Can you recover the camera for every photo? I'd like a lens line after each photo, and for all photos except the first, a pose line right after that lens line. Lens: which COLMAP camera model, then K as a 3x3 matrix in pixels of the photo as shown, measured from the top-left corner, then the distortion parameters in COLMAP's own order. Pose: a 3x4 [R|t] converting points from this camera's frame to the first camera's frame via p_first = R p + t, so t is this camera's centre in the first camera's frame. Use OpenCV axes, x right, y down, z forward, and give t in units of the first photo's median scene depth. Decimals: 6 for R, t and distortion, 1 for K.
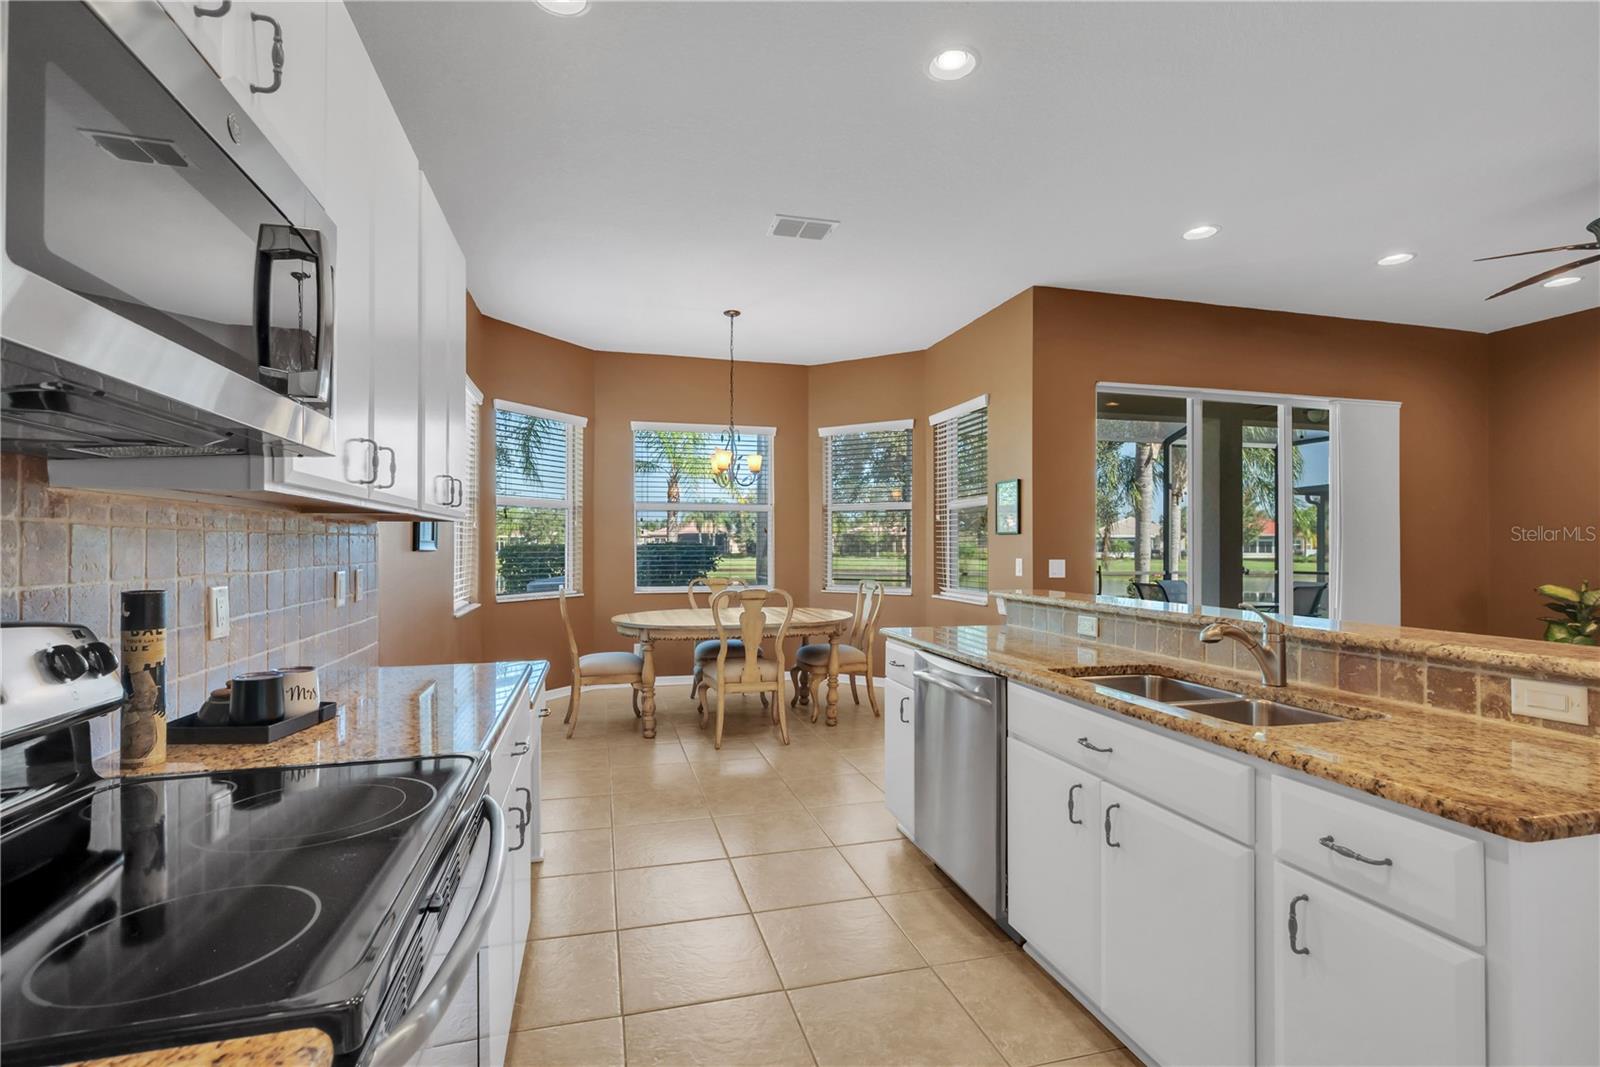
lens RADIAL K [[683.1, 0, 804.5], [0, 683.1, 541.9], [0, 0, 1]] dist [0.004956, -0.000545]
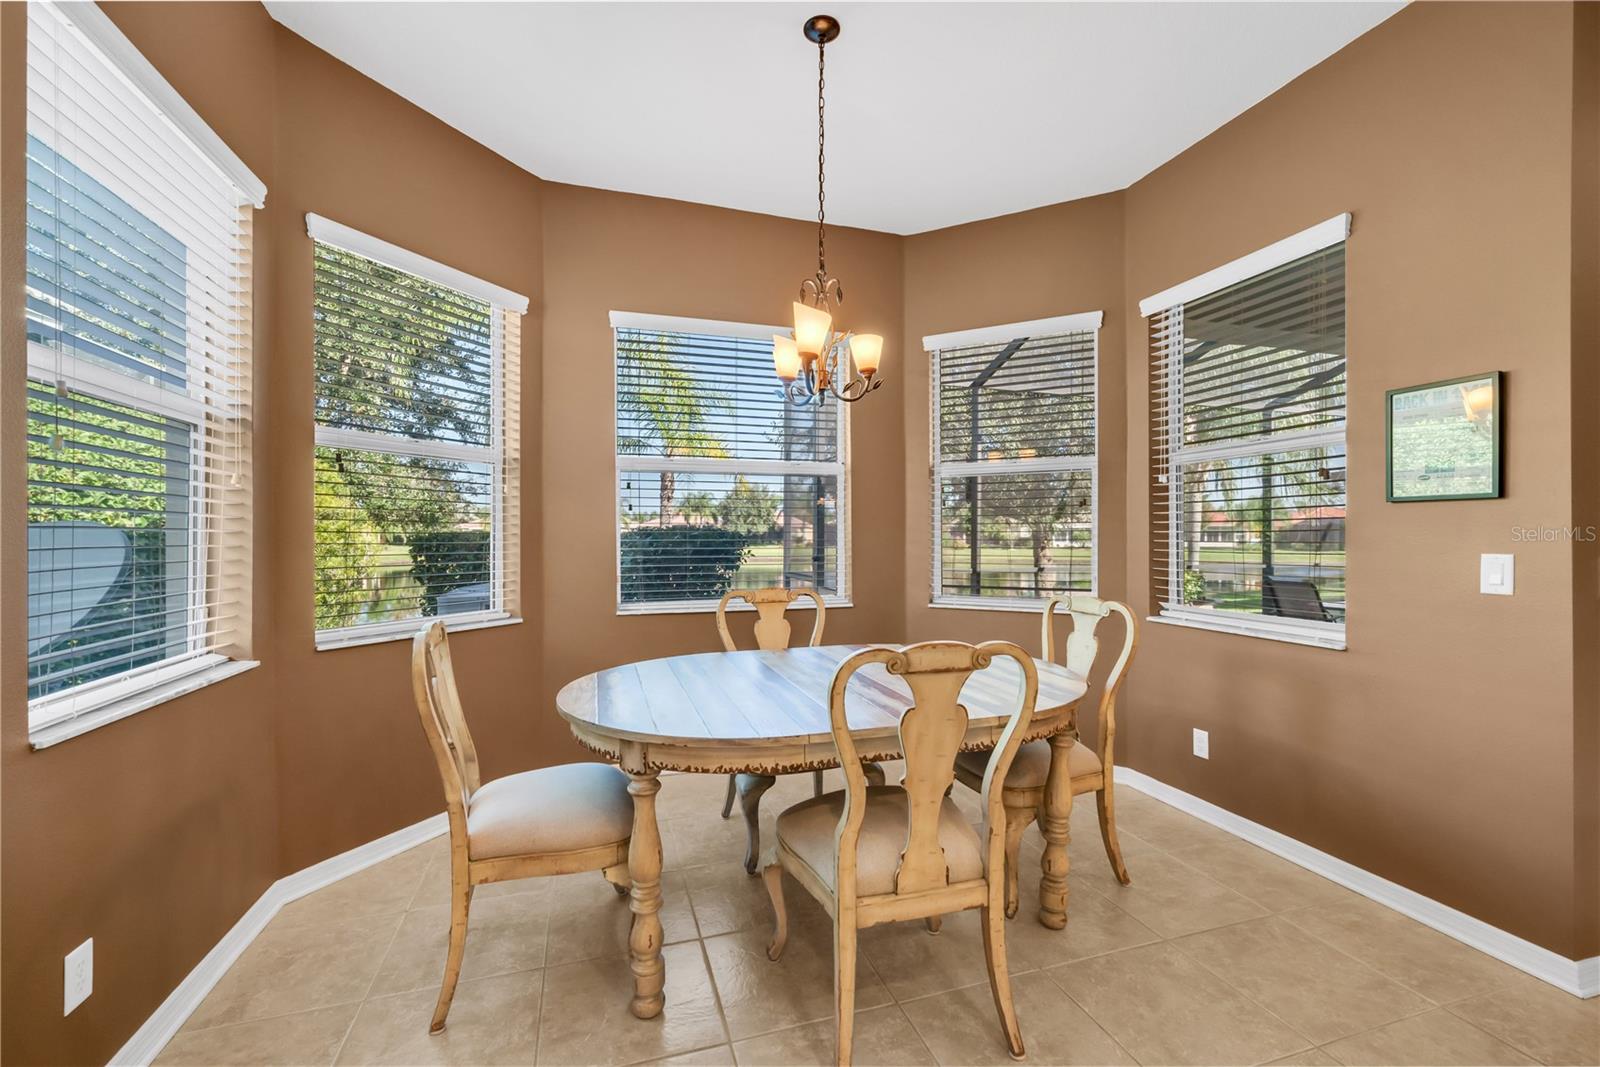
lens RADIAL K [[683.1, 0, 815.3], [0, 683.1, 534.5], [0, 0, 1]] dist [0.004956, -0.000545]
pose [[0.999414, -0.002669, 0.034115, -0.106237], [0.002594, 0.999994, 0.002243, 0.007831], [-0.034120, -0.002153, 0.999415, 0.439529]]
